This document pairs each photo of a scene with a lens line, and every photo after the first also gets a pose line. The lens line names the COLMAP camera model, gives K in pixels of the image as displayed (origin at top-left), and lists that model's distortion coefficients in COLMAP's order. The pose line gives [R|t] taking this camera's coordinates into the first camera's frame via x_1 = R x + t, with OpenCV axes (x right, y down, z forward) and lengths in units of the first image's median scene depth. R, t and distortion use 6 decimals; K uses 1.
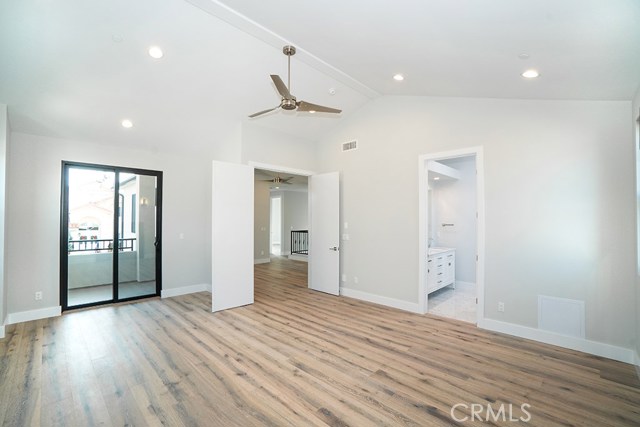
lens RADIAL K [[285.6, 0, 320.0], [0, 285.6, 213.5], [0, 0, 1]] dist [-0.001937, 0.000040]
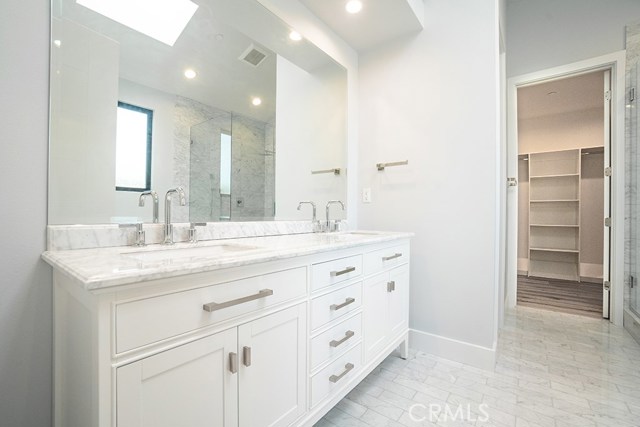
lens RADIAL K [[285.6, 0, 320.0], [0, 285.6, 213.5], [0, 0, 1]] dist [-0.001937, 0.000040]
pose [[0.992910, 0.003747, 0.118812, 0.344551], [-0.005384, 0.999895, 0.013463, 0.100049], [-0.118749, -0.014007, 0.992825, 0.715775]]
